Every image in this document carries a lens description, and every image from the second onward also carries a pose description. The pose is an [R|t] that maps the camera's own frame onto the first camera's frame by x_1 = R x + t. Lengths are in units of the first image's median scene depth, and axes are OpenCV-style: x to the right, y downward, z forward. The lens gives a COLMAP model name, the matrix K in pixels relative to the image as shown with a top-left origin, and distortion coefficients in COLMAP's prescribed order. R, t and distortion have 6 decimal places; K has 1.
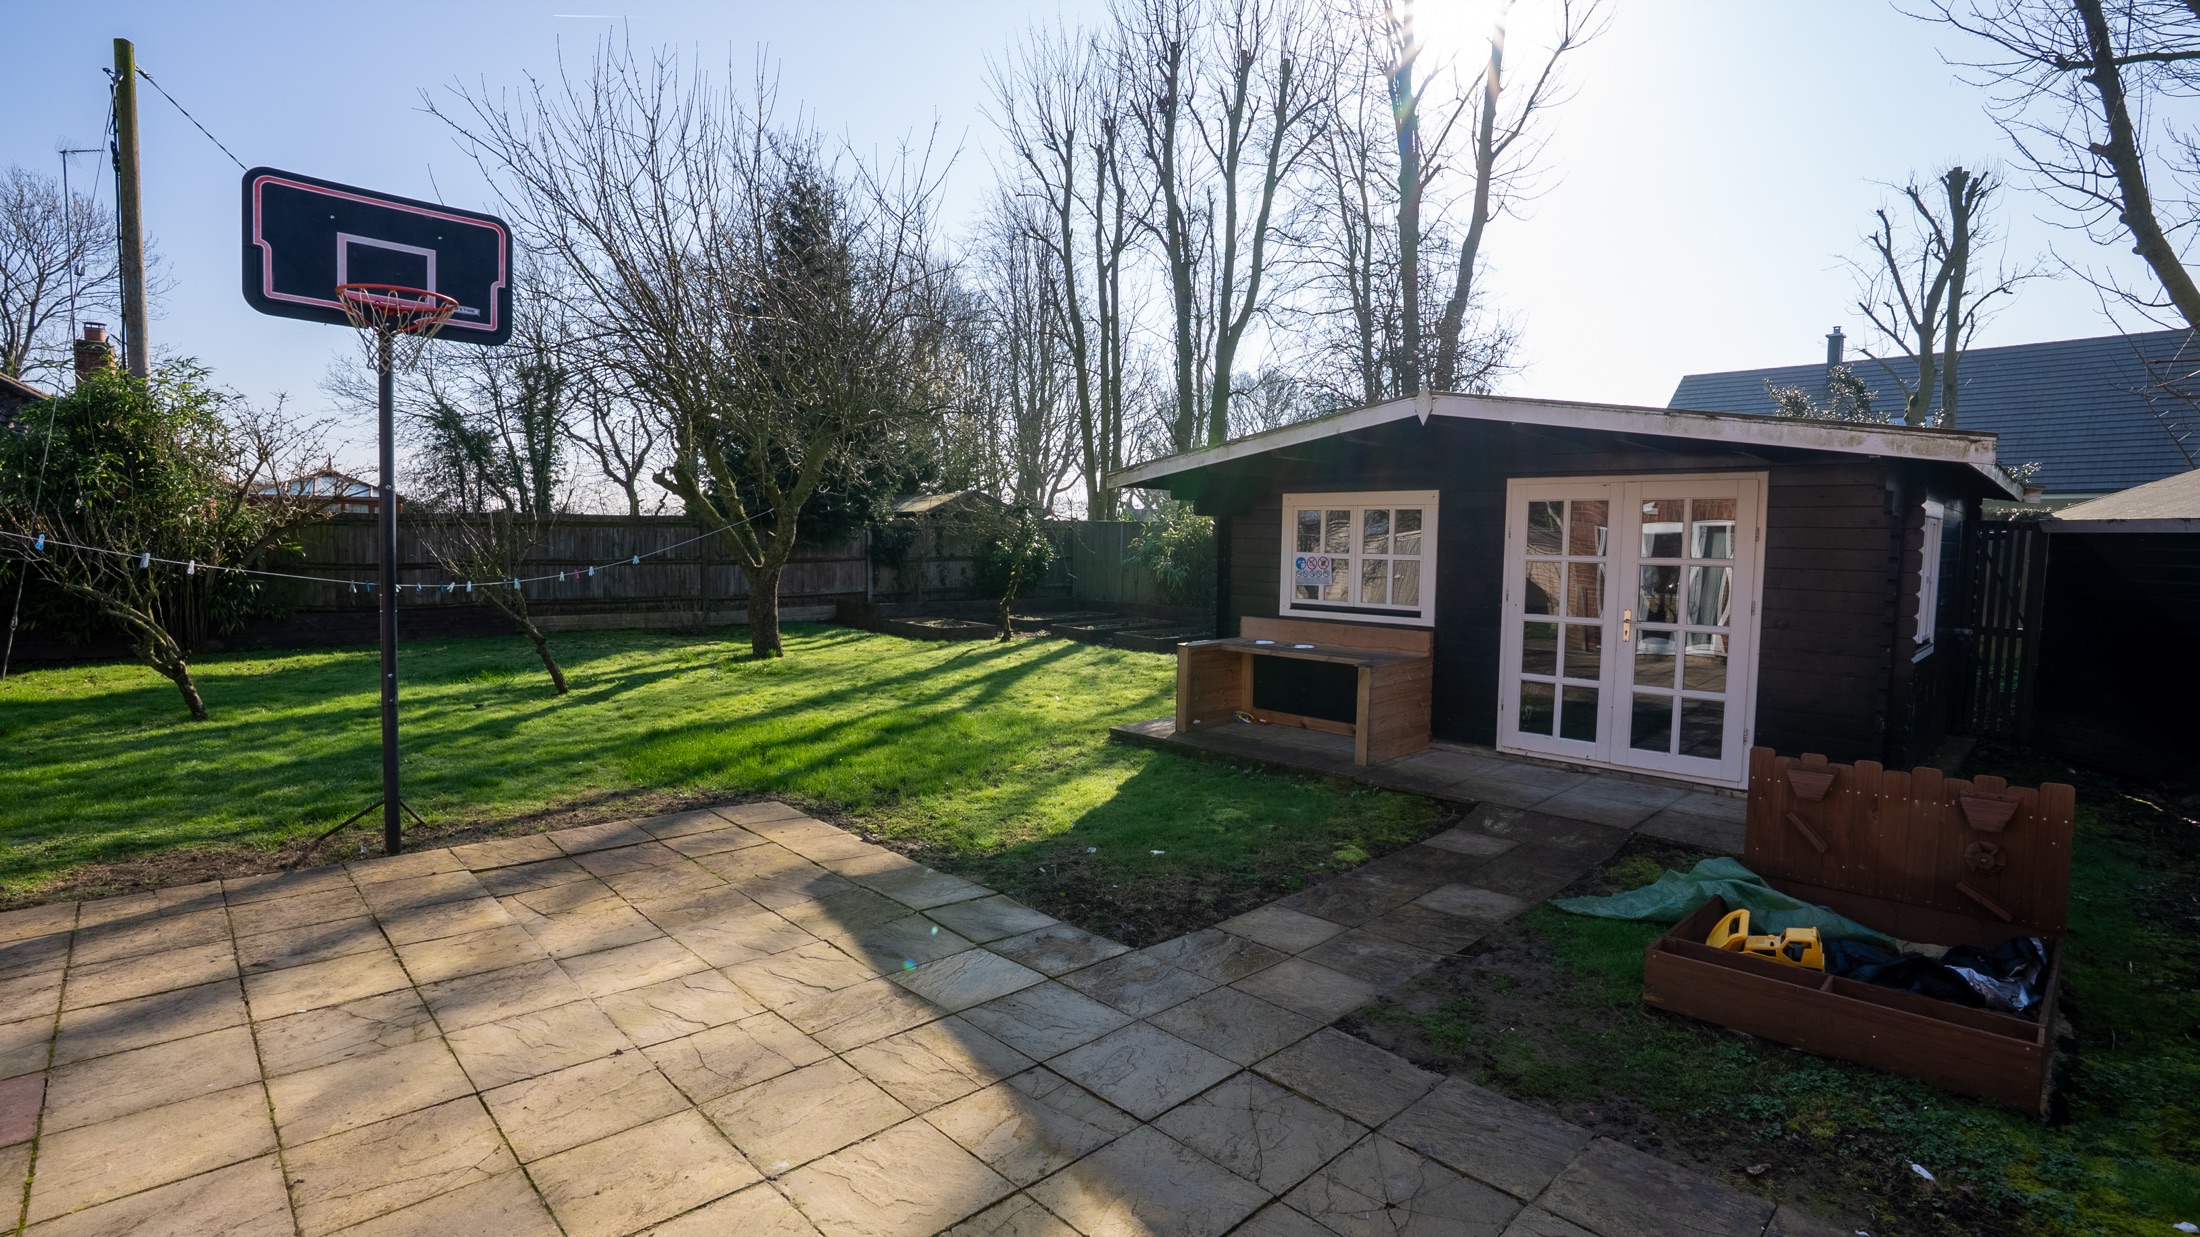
lens RADIAL K [[1022.2, 0, 1110.4], [0, 1022.2, 616.0], [0, 0, 1]] dist [-0.074549, 0.032884]
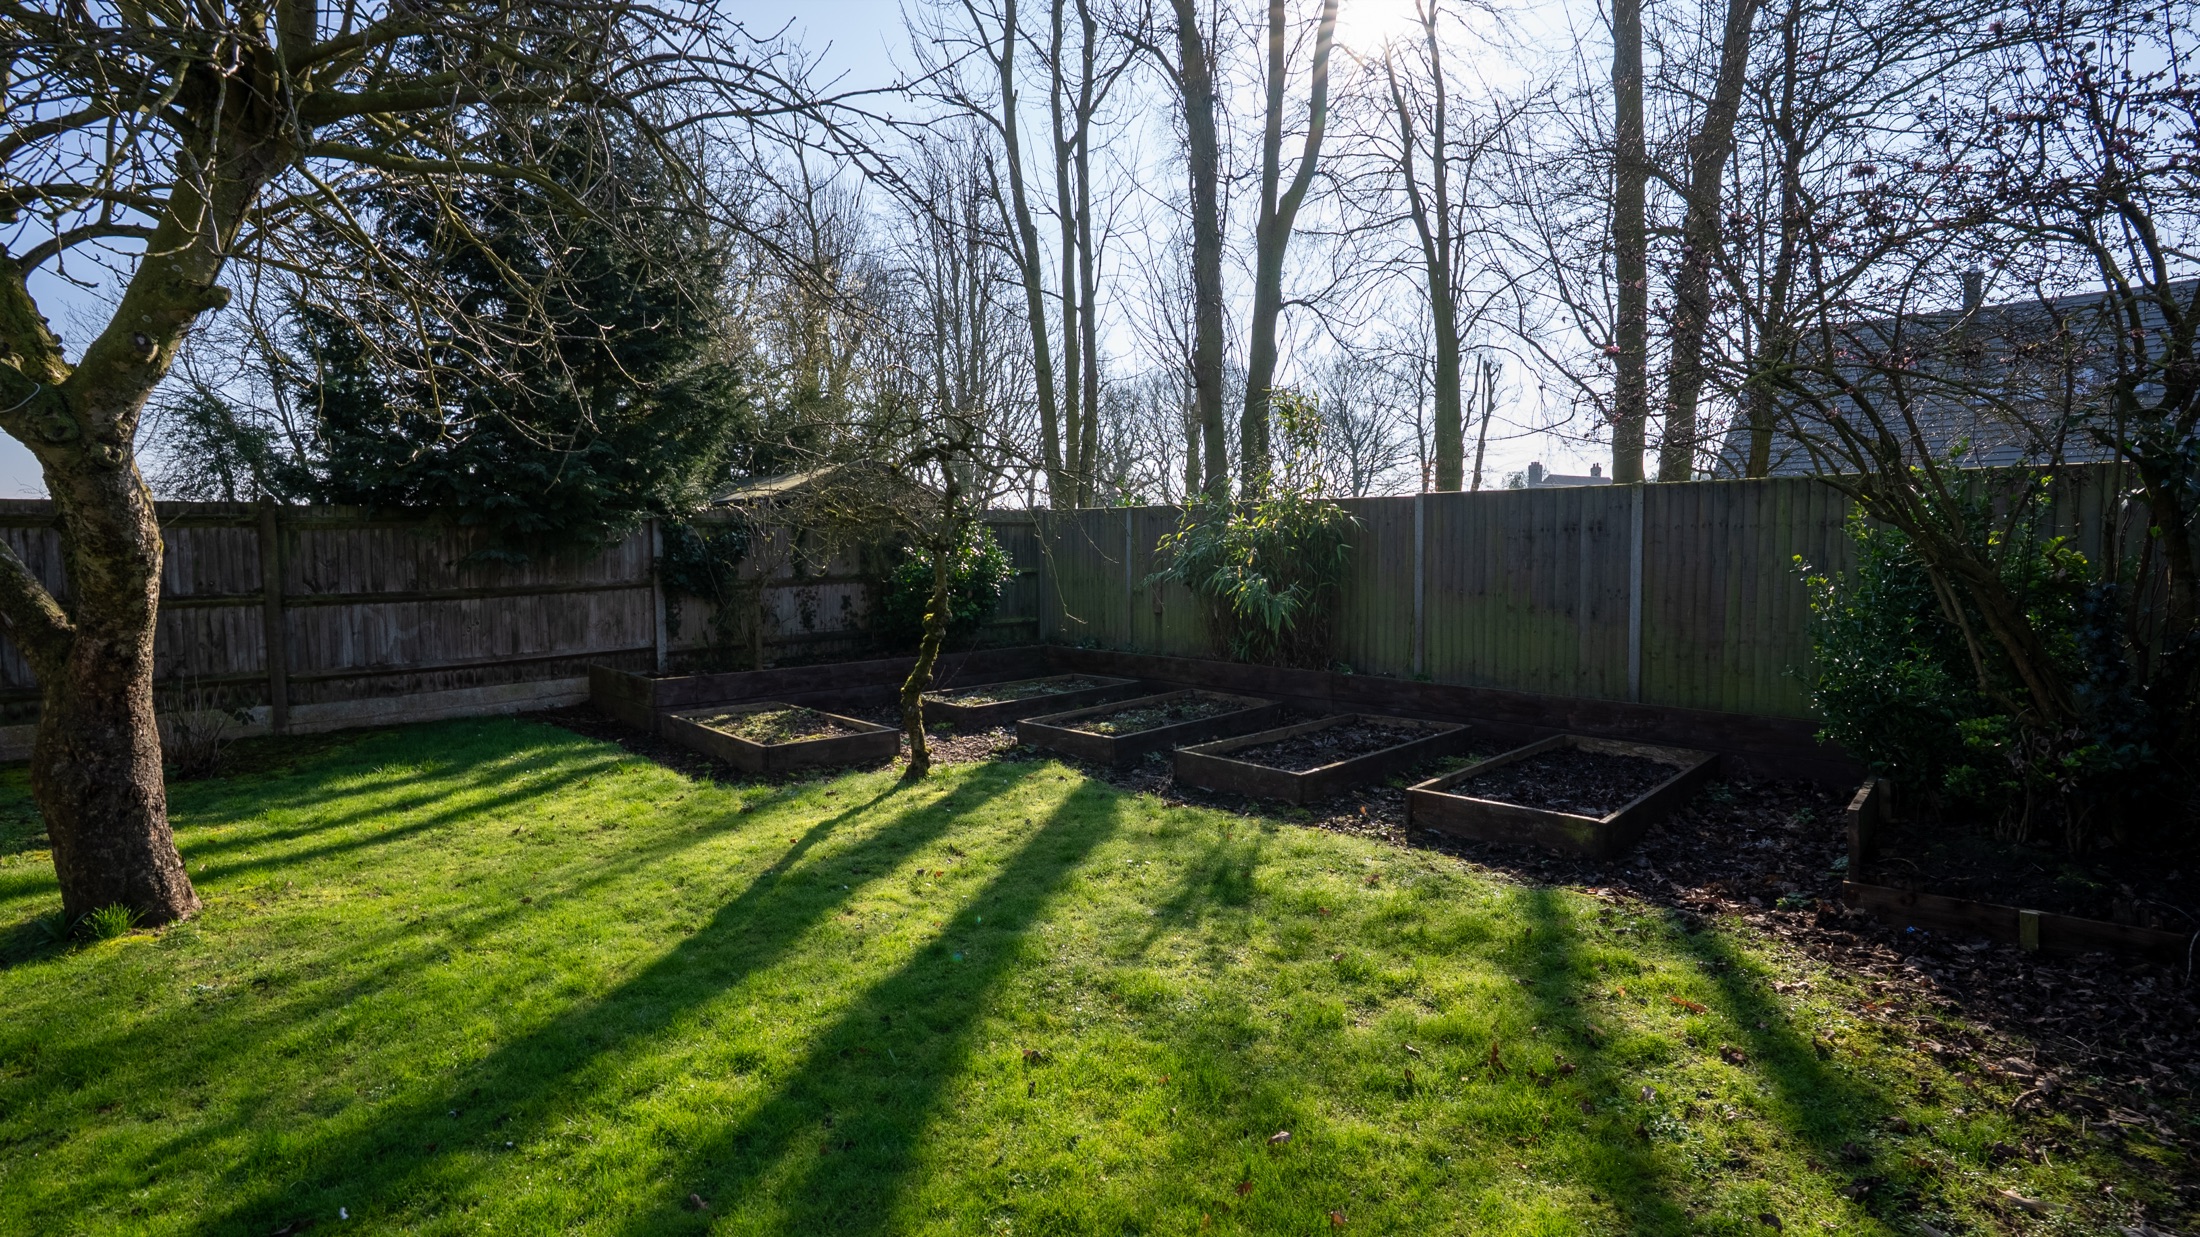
lens RADIAL K [[1022.2, 0, 1110.4], [0, 1022.2, 616.0], [0, 0, 1]] dist [-0.074549, 0.032884]
pose [[0.997521, -0.024726, 0.065889, -0.032779], [0.025525, 0.999610, -0.011310, -0.023439], [-0.065583, 0.012964, 0.997763, 0.387839]]
